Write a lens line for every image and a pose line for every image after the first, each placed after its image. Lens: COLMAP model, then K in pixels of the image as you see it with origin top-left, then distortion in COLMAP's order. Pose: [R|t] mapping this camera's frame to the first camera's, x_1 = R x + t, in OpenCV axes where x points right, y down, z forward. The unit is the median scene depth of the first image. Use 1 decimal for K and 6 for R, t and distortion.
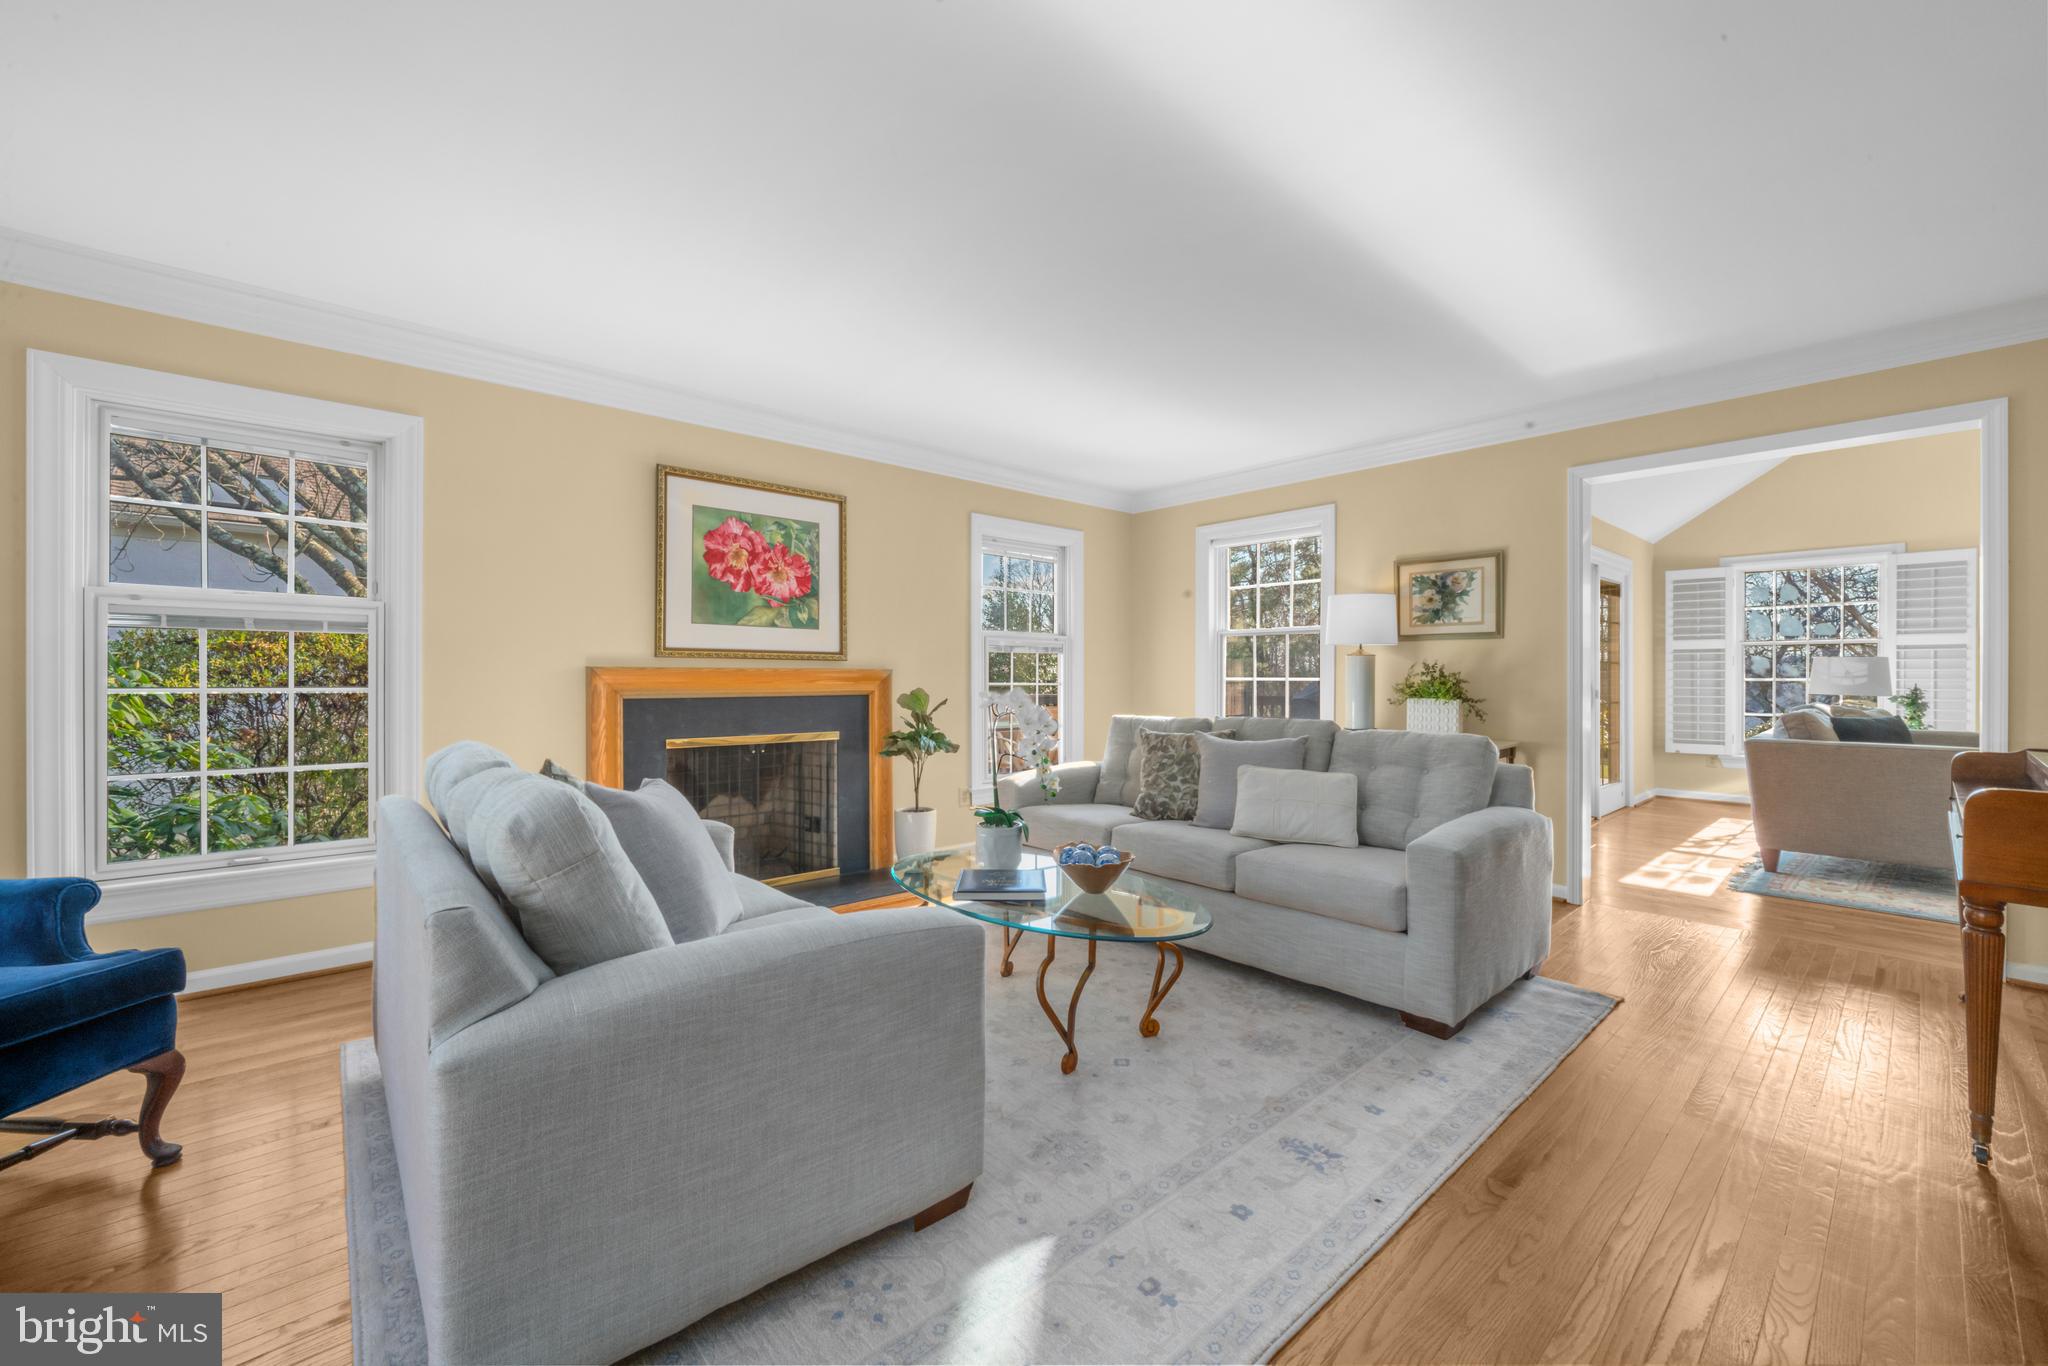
lens RADIAL K [[796.9, 0, 1026.0], [0, 796.9, 683.3], [0, 0, 1]] dist [-0.002173, -0.000100]
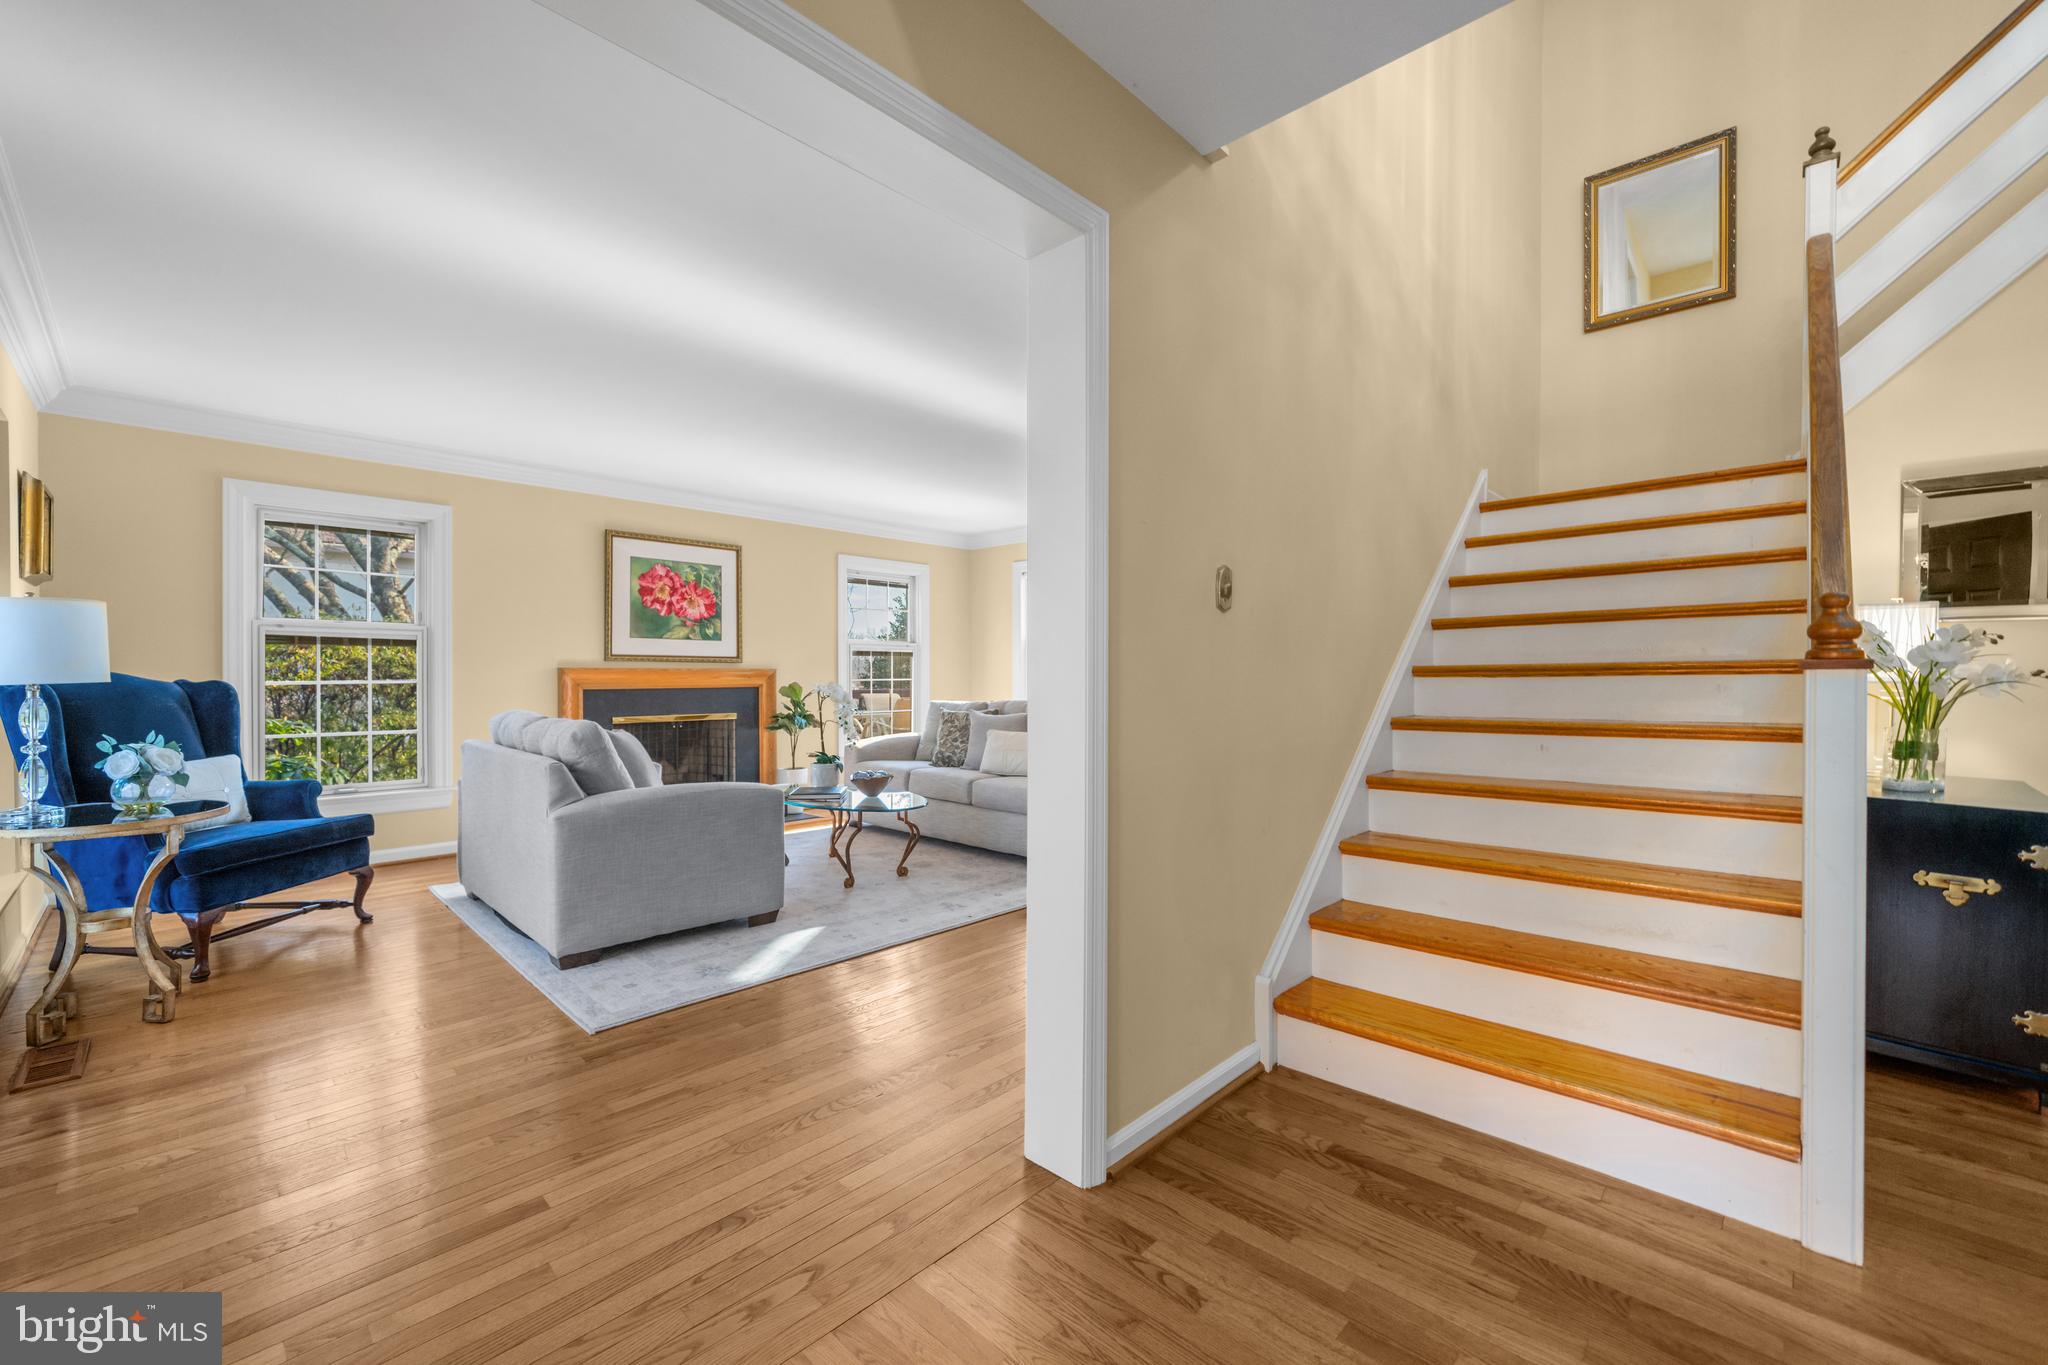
lens RADIAL K [[796.9, 0, 1019.3], [0, 796.9, 681.6], [0, 0, 1]] dist [-0.002173, -0.000100]
pose [[0.996943, -0.001281, 0.078117, 0.173040], [0.001123, 0.999997, 0.002060, 0.002821], [-0.078119, -0.001966, 0.996942, -0.498374]]
